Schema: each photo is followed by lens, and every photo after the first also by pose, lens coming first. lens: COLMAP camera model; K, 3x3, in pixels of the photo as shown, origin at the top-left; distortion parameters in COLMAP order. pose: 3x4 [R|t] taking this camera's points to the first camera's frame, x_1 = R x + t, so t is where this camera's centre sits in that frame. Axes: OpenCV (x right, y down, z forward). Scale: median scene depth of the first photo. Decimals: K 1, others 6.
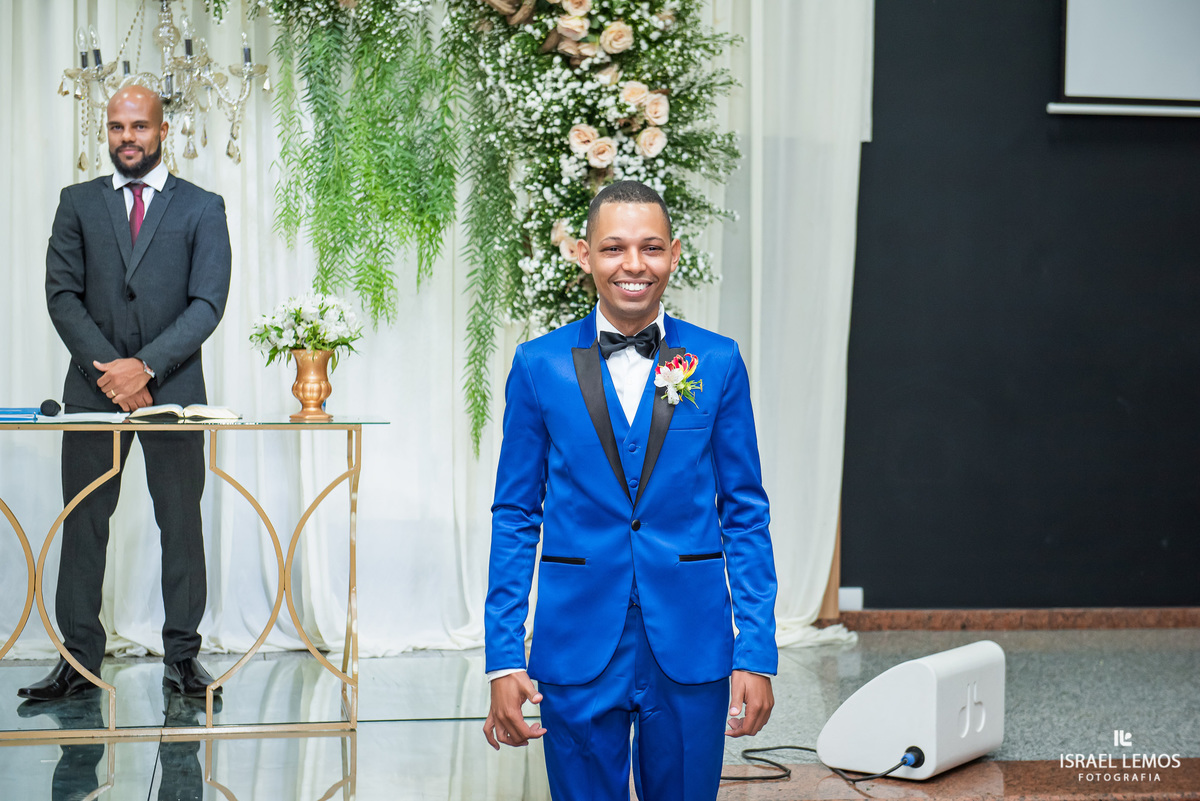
lens RADIAL K [[2063.0, 0, 600.0], [0, 2063.0, 400.5], [0, 0, 1]] dist [0.037437, 0.045009]
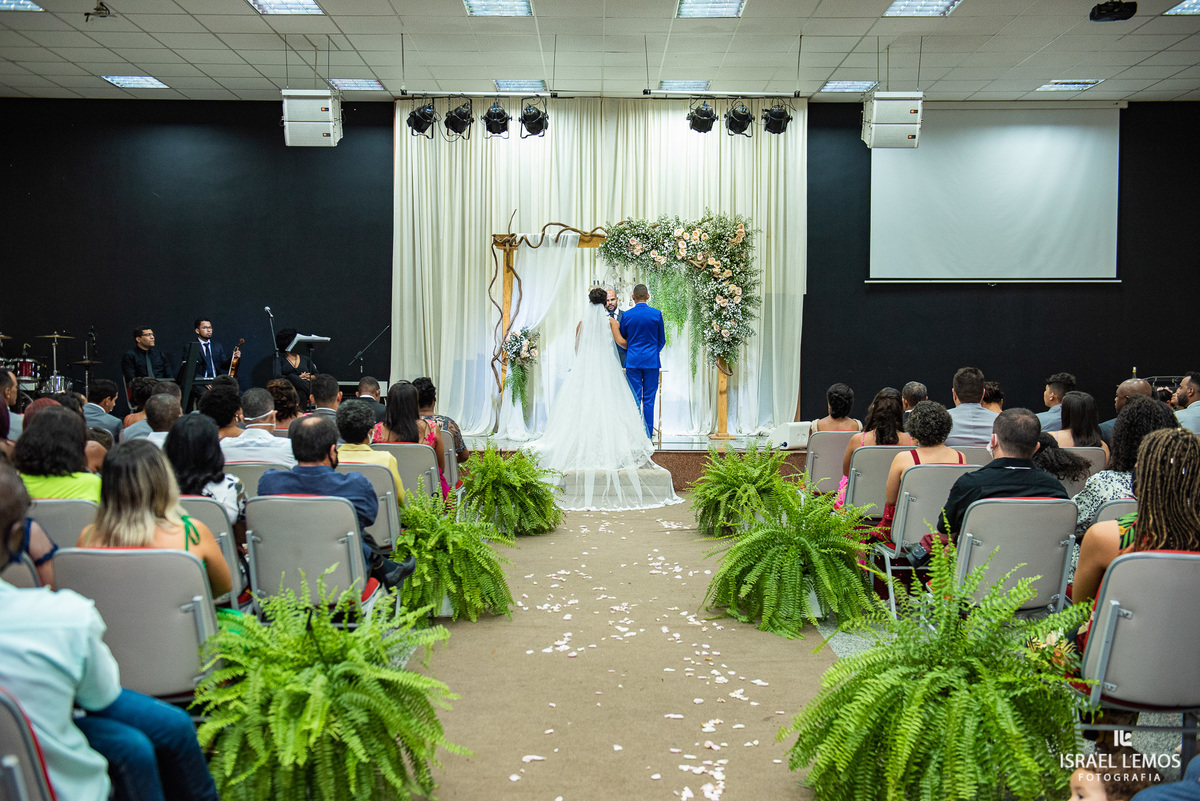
lens RADIAL K [[1247.5, 0, 600.0], [0, 1247.5, 400.5], [0, 0, 1]] dist [0.001355, 0.000017]
pose [[0.983100, -0.001874, -0.183059, 0.198500], [0.003545, 0.999955, 0.008805, 0.041986], [0.183034, -0.009306, 0.983063, -1.338558]]
